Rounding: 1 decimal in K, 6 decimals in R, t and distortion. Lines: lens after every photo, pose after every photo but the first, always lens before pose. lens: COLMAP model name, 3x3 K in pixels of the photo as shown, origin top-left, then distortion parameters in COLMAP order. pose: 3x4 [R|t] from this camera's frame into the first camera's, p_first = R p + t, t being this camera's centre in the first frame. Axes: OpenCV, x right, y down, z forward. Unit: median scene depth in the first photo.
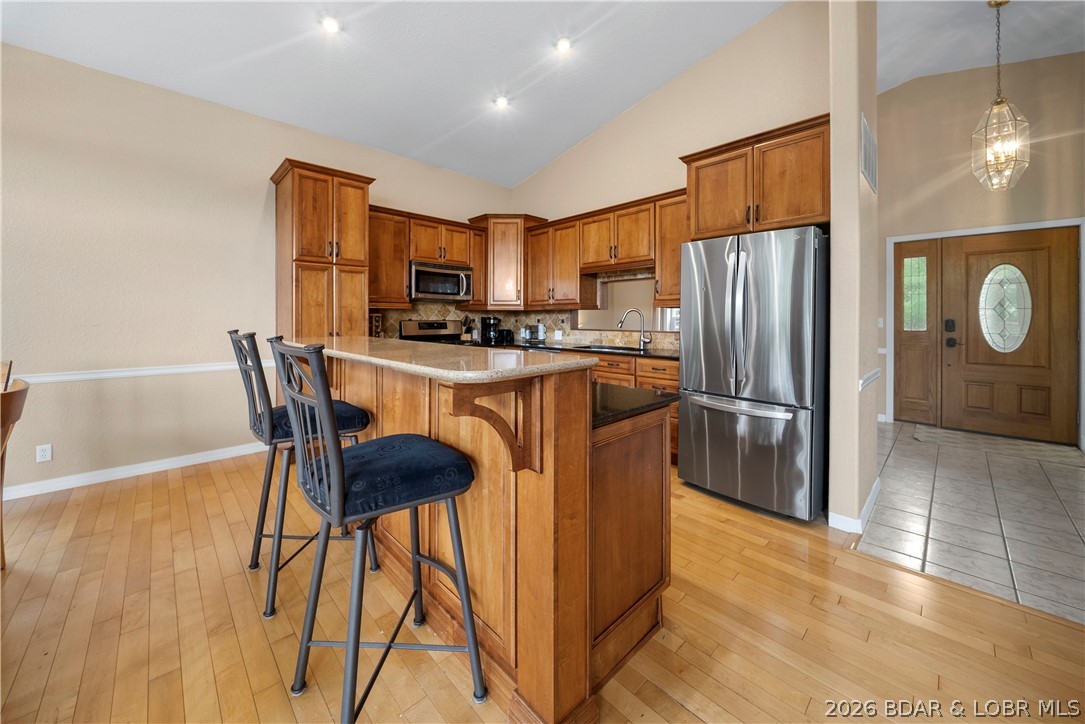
lens RADIAL K [[395.1, 0, 543.8], [0, 395.1, 327.5], [0, 0, 1]] dist [0.013244, -0.007470]
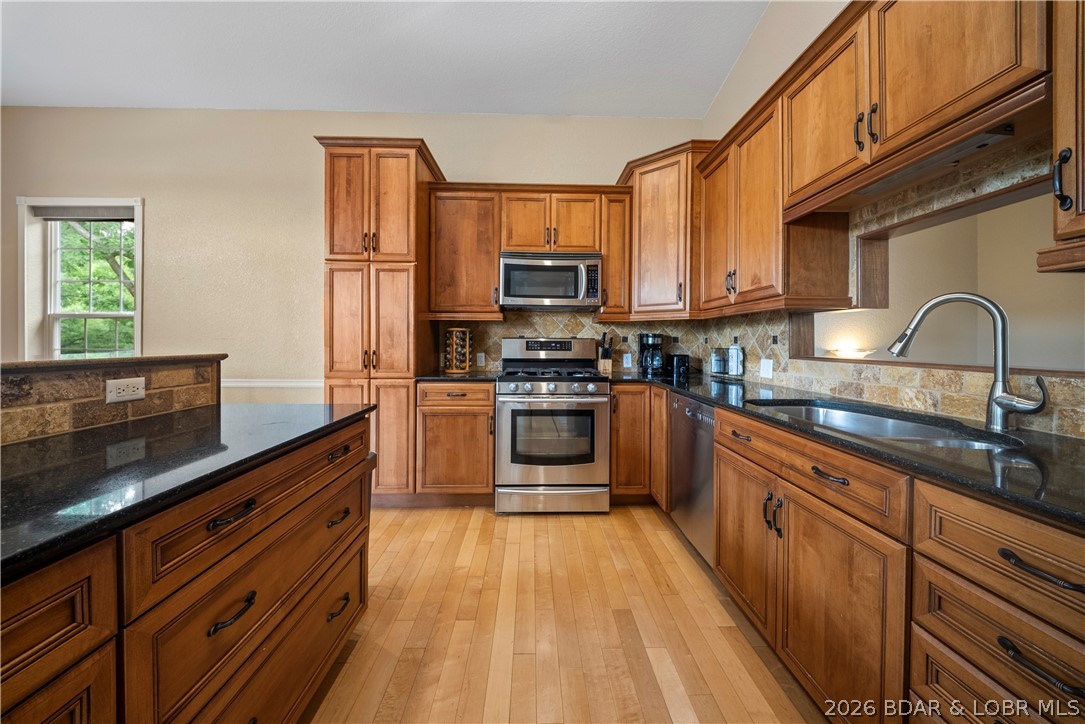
lens RADIAL K [[388.5, 0, 544.9], [0, 388.5, 341.7], [0, 0, 1]] dist [0.019513, -0.009243]
pose [[0.739585, 0.002785, -0.673057, 0.175442], [-0.021895, 0.999562, -0.019923, 0.002209], [0.672707, 0.029472, 0.739322, 0.512777]]
